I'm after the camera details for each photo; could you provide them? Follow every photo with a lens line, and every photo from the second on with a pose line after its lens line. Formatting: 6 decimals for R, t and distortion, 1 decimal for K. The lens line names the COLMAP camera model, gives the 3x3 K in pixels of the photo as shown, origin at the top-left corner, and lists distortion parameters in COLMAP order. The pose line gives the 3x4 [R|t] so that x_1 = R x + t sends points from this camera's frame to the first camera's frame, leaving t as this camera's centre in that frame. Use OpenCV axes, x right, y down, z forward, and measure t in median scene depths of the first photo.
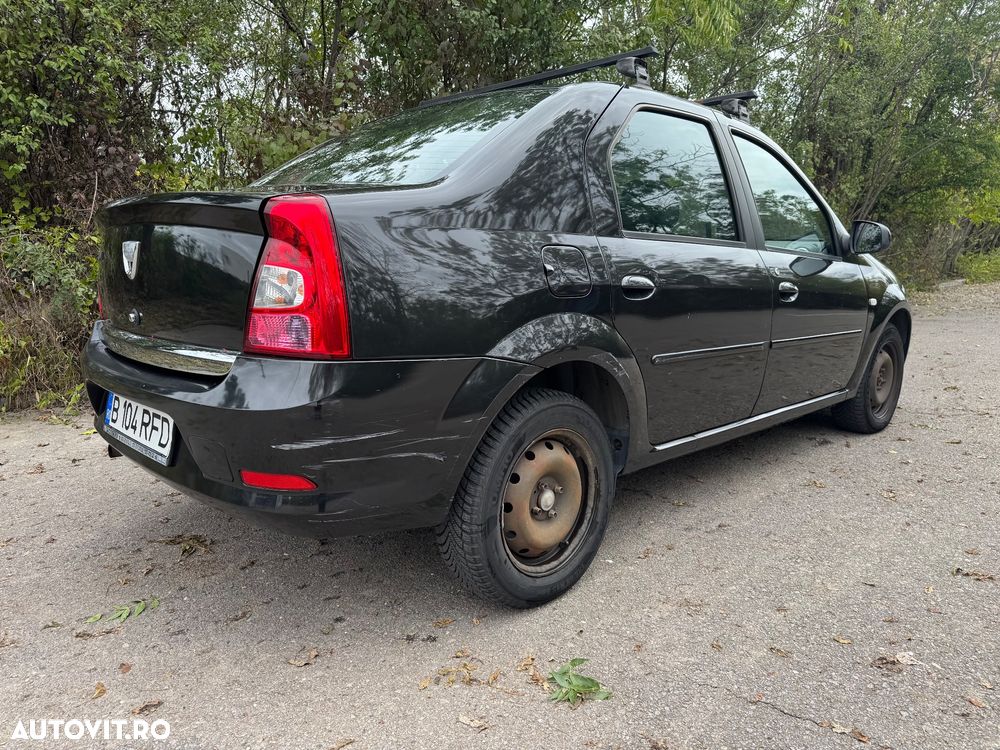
lens RADIAL K [[709.5, 0, 500.0], [0, 709.5, 375.0], [0, 0, 1]] dist [0.073252, -0.102429]
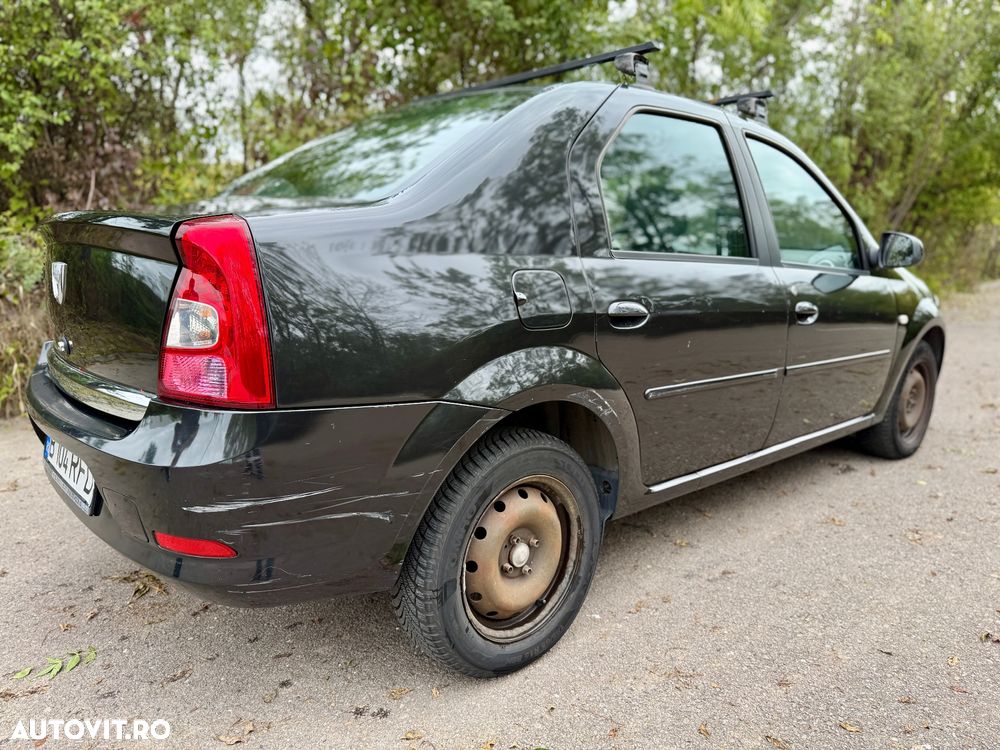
lens RADIAL K [[701.5, 0, 517.1], [0, 701.5, 371.8], [0, 0, 1]] dist [0.041894, -0.068145]
pose [[0.999377, 0.012905, -0.032849, 0.075039], [-0.012410, 0.999807, 0.015209, -0.056071], [0.033039, -0.014792, 0.999345, 0.107638]]
